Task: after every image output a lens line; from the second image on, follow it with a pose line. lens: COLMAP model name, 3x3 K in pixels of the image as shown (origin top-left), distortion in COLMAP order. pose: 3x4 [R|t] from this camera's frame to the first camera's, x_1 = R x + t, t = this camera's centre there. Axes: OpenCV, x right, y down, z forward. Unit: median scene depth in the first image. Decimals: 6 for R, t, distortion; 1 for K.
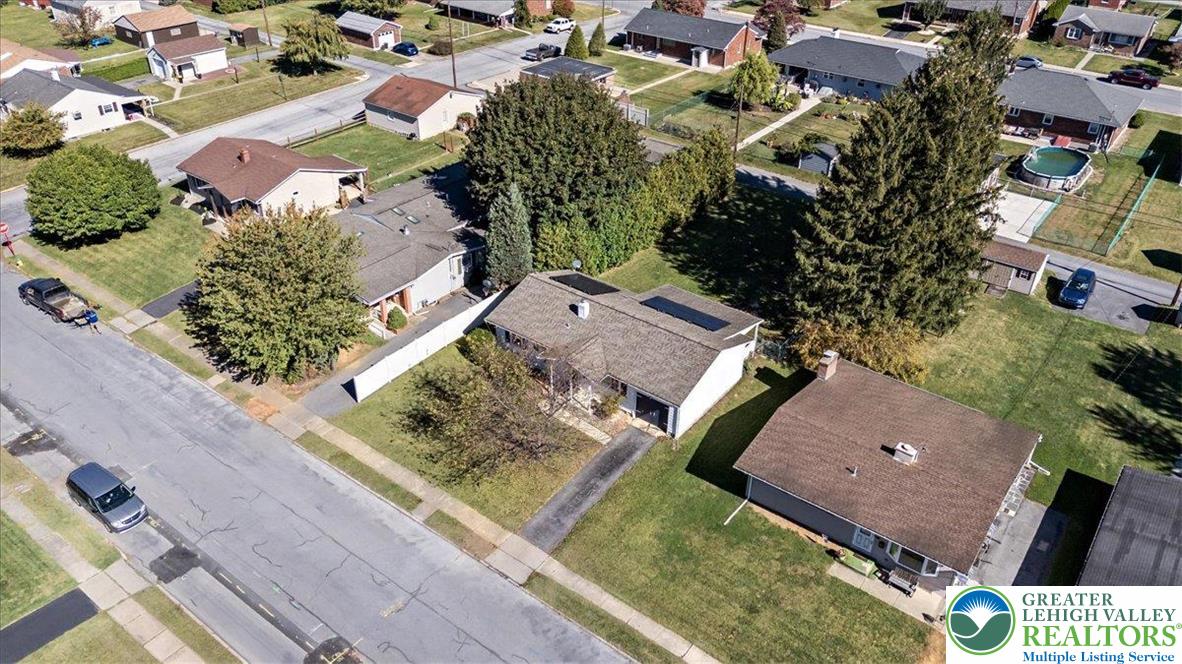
lens RADIAL K [[867.2, 0, 596.1], [0, 867.2, 331.8], [0, 0, 1]] dist [0.064206, -0.065068]
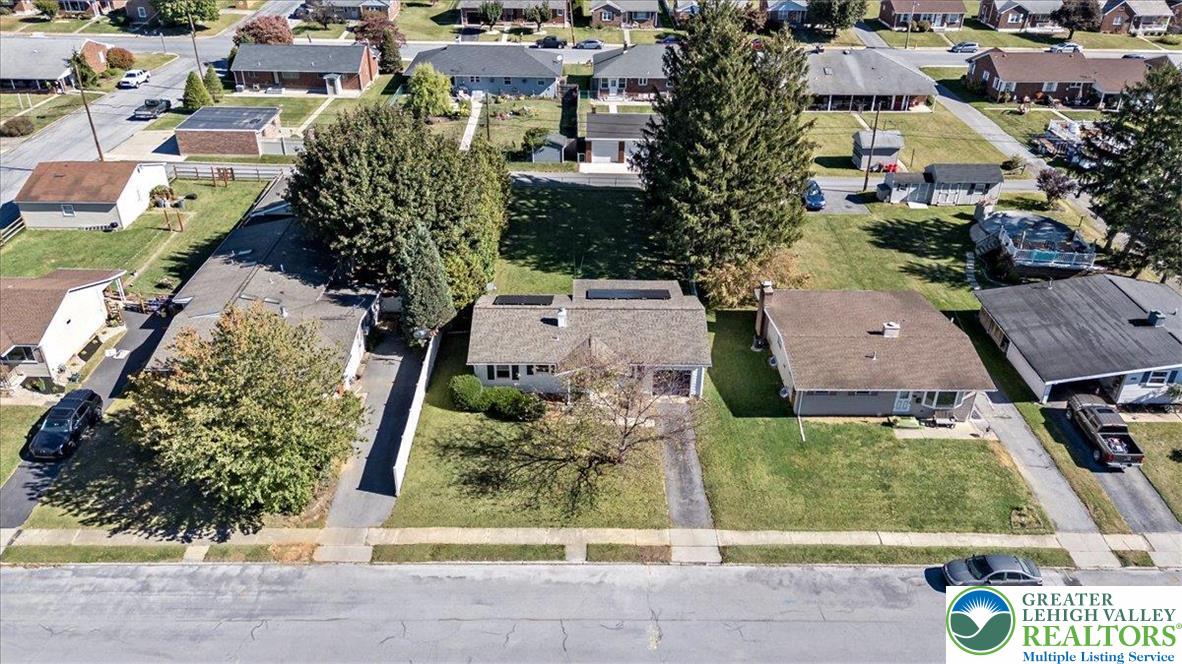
lens RADIAL K [[867.2, 0, 596.1], [0, 867.2, 331.8], [0, 0, 1]] dist [0.064206, -0.065068]
pose [[0.789718, -0.317656, 0.524824, -0.414196], [0.328843, 0.941404, 0.074976, -0.058859], [-0.517888, 0.113375, 0.847902, 0.106600]]
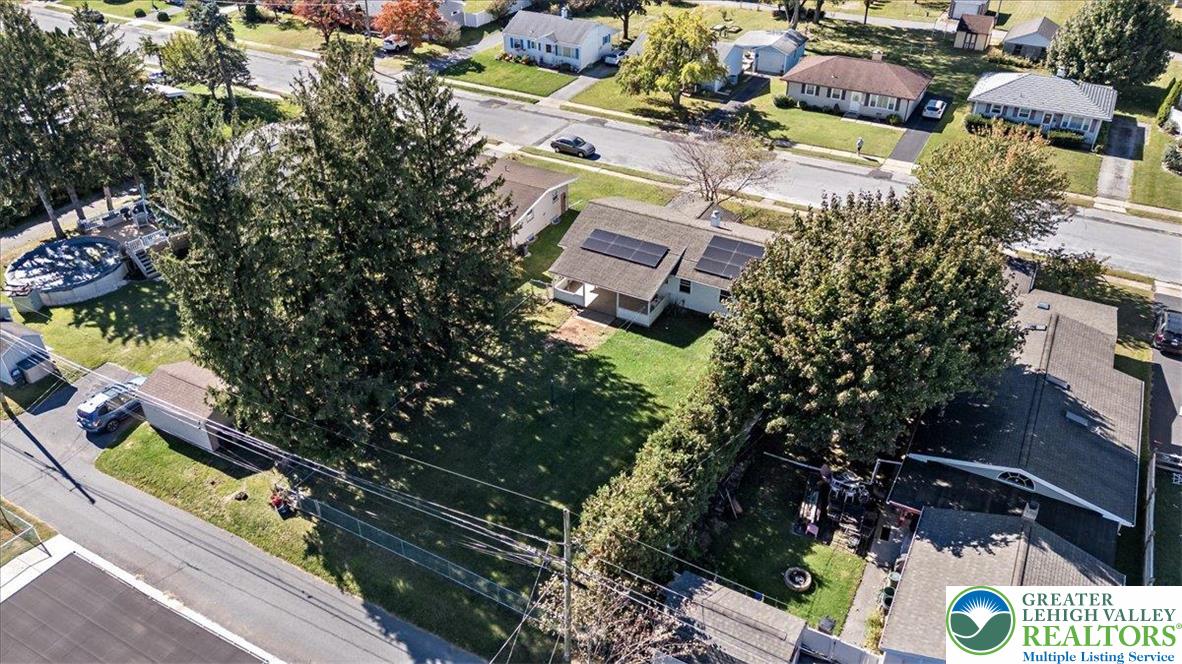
lens RADIAL K [[867.2, 0, 596.1], [0, 867.2, 331.8], [0, 0, 1]] dist [0.064206, -0.065068]
pose [[-0.989768, 0.065272, -0.126883, 0.229532], [-0.089104, 0.411801, 0.906907, -0.767980], [0.111446, 0.908933, -0.401771, 1.254423]]
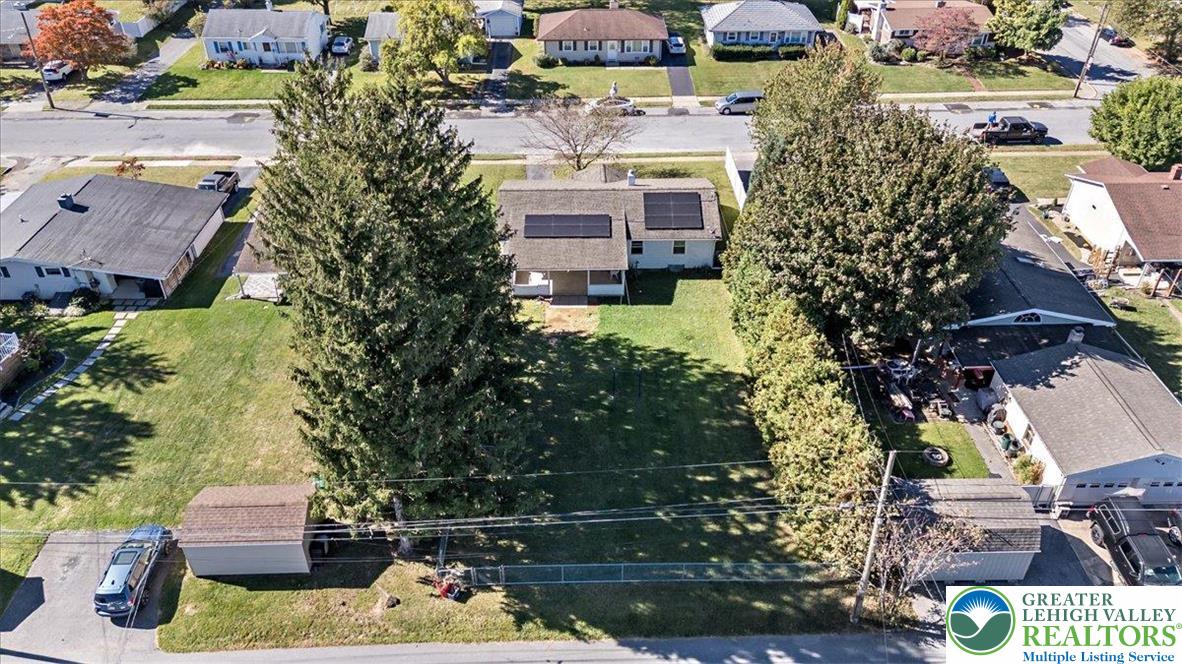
lens RADIAL K [[867.2, 0, 596.1], [0, 867.2, 331.8], [0, 0, 1]] dist [0.064206, -0.065068]
pose [[-0.785709, 0.347404, -0.511831, 0.536109], [-0.339840, 0.448949, 0.826410, -0.683257], [0.516884, 0.823259, -0.234682, 1.131335]]
